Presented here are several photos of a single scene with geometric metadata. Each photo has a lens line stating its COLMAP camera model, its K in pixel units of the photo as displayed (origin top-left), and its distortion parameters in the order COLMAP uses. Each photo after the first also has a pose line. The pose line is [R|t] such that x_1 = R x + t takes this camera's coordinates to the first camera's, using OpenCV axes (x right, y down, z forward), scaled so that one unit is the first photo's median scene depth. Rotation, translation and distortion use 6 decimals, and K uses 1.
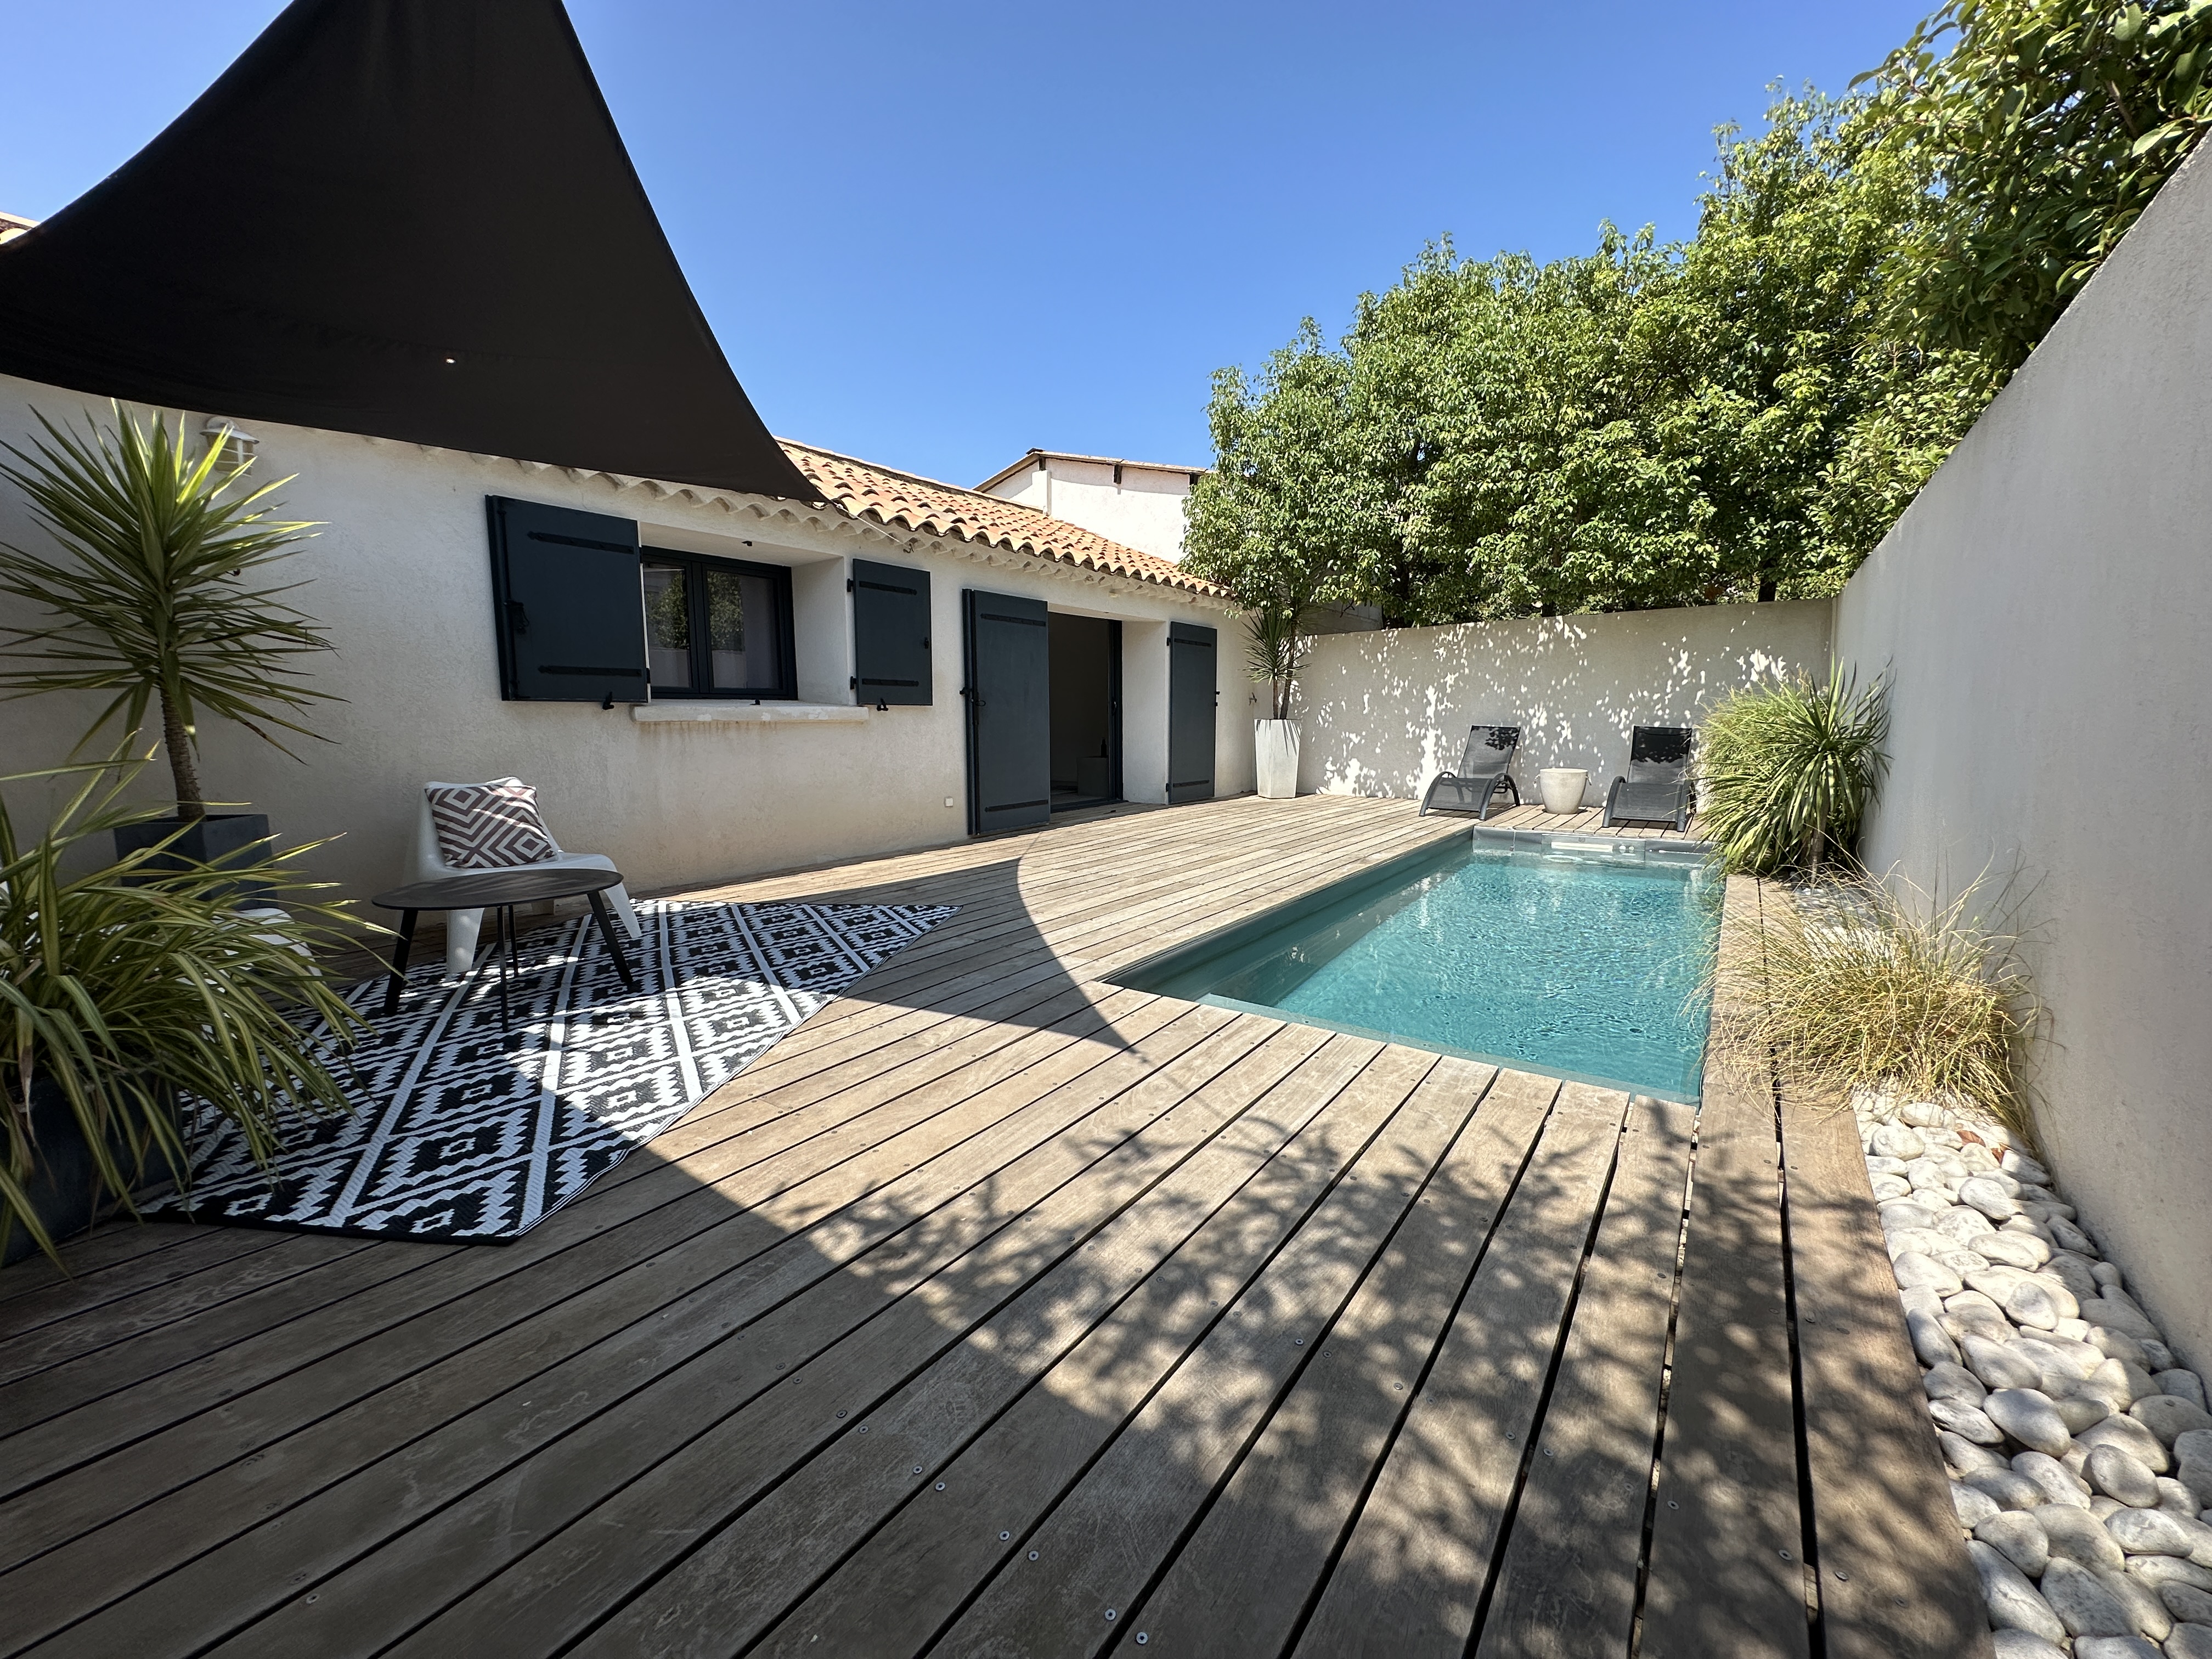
lens RADIAL K [[876.8, 0, 1119.1], [0, 876.8, 833.3], [0, 0, 1]] dist [-0.004126, -0.000100]
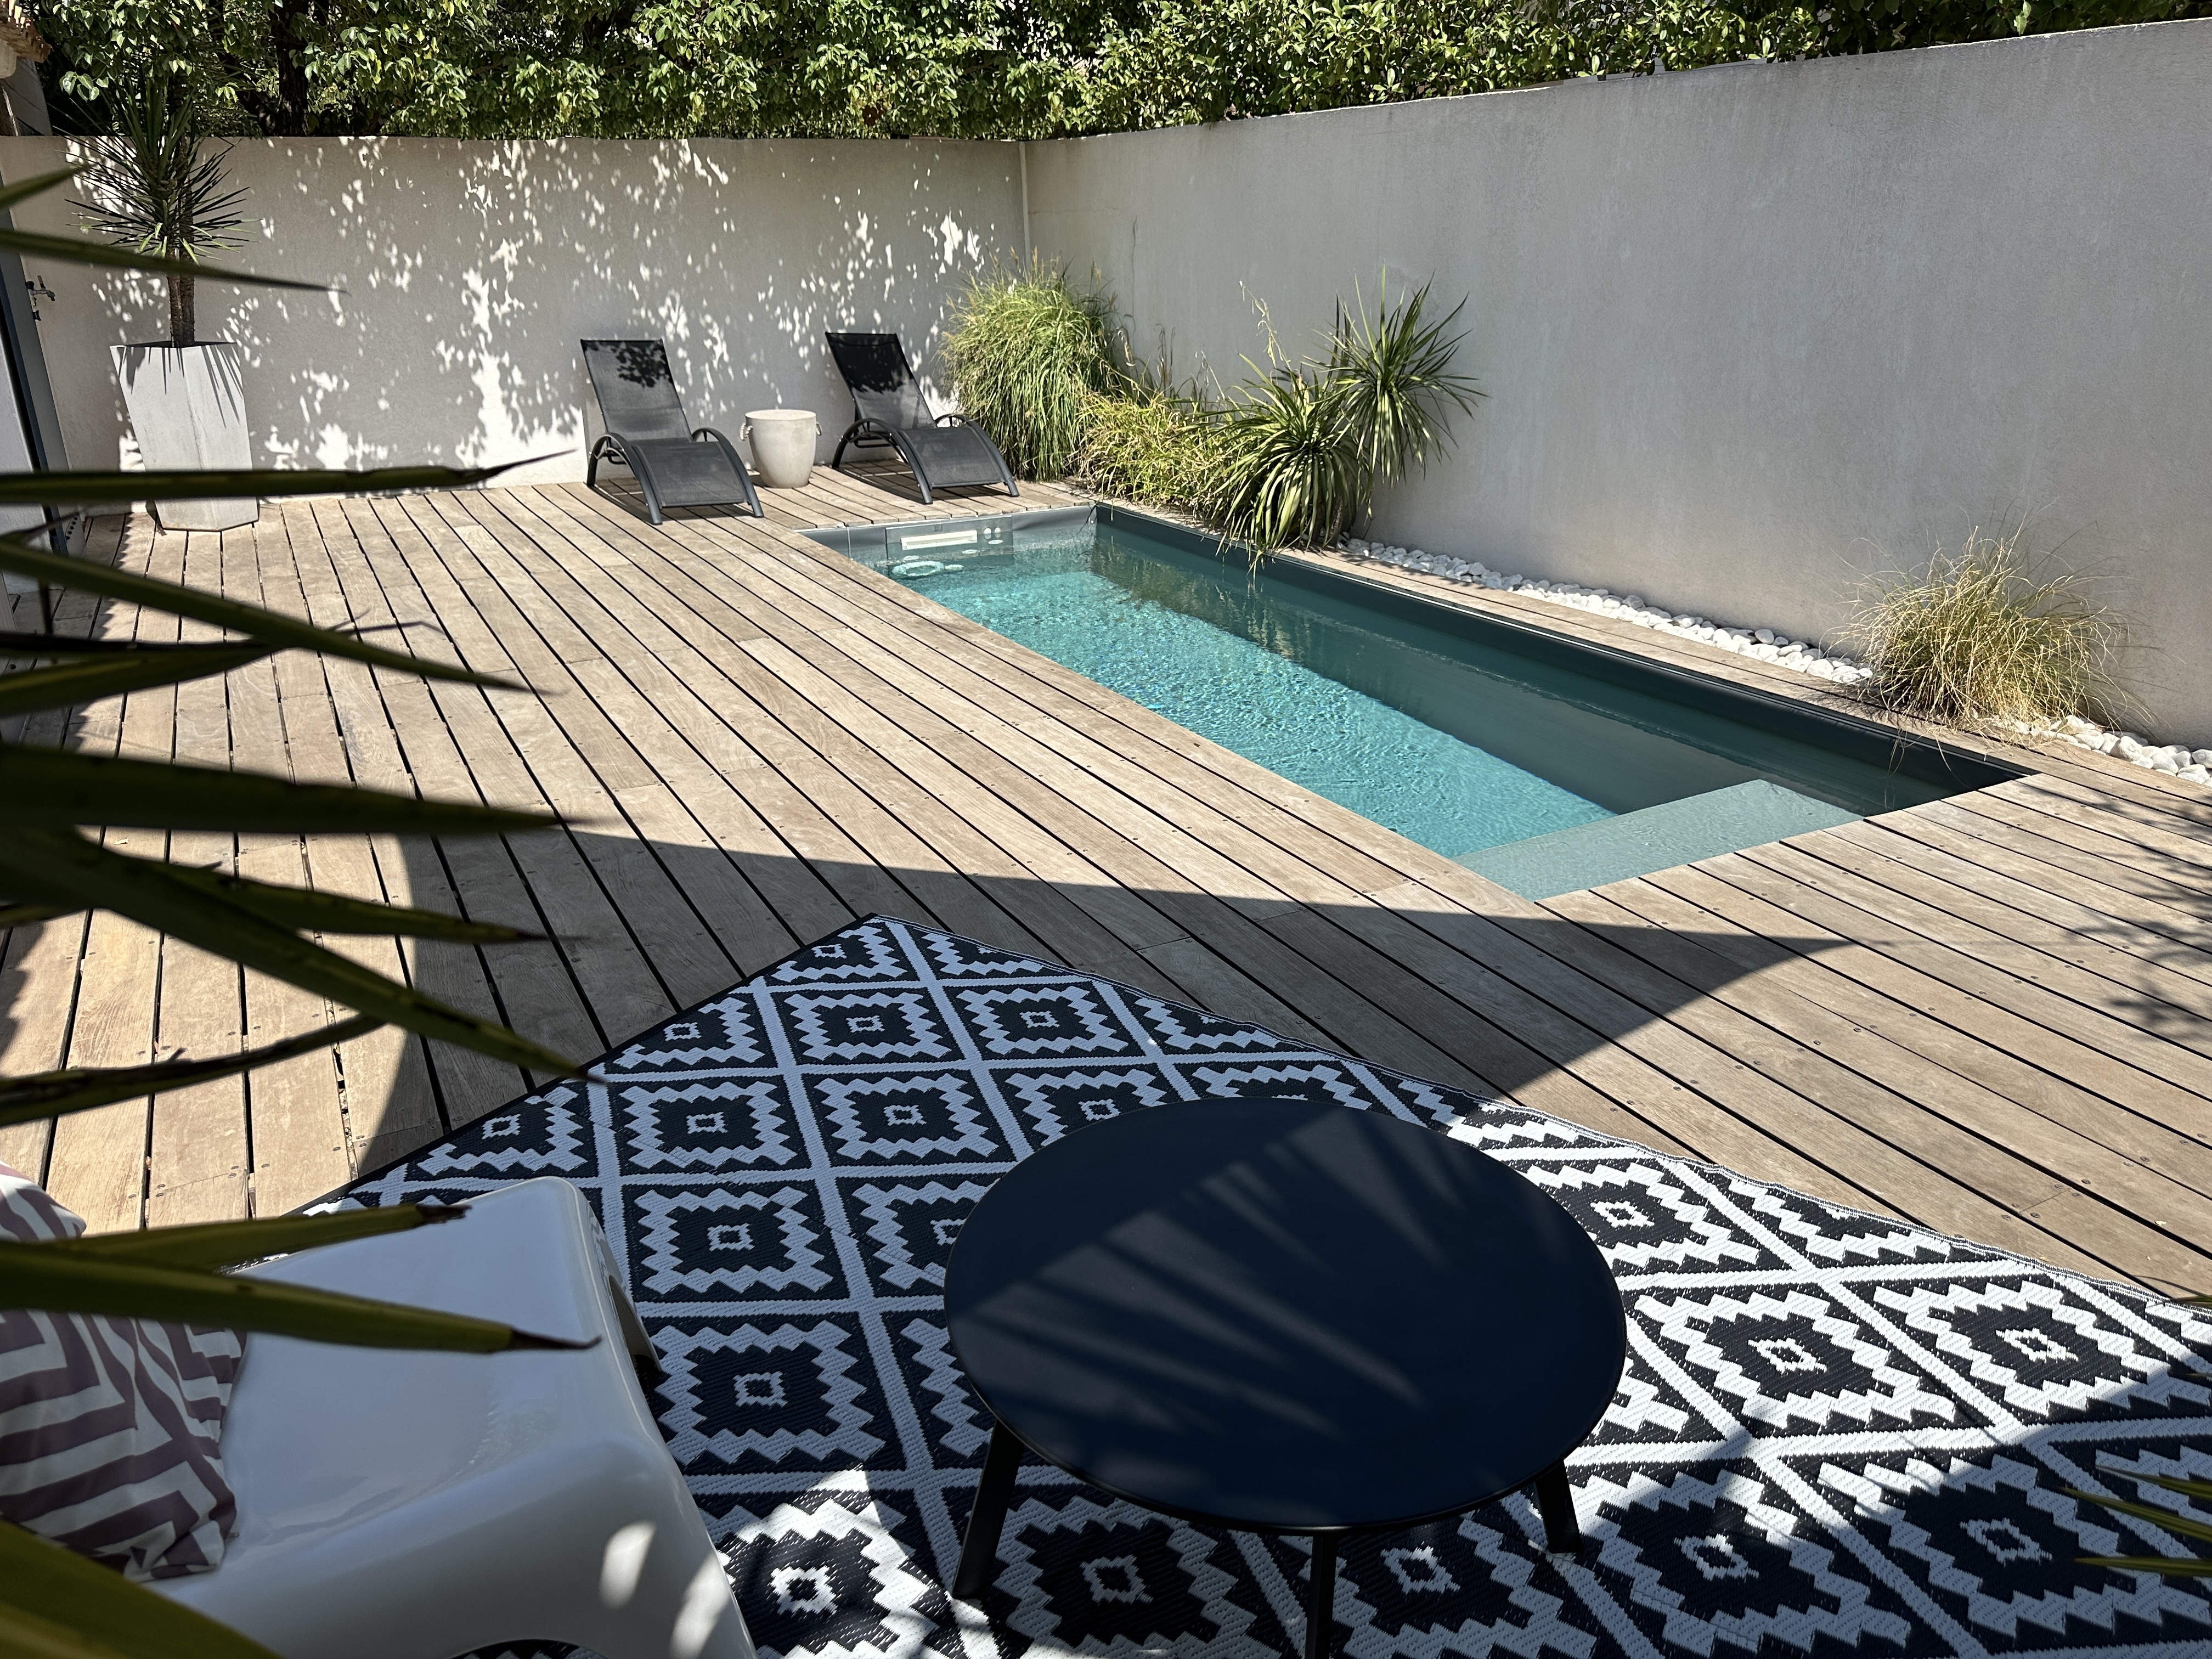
lens RADIAL K [[1602.4, 0, 1111.5], [0, 1602.4, 839.3], [0, 0, 1]] dist [-0.022322, 0.000978]
pose [[0.447146, -0.305814, 0.840558, -0.367087], [0.117999, 0.951692, 0.283476, -0.074017], [-0.886644, -0.027570, 0.461631, 0.260275]]
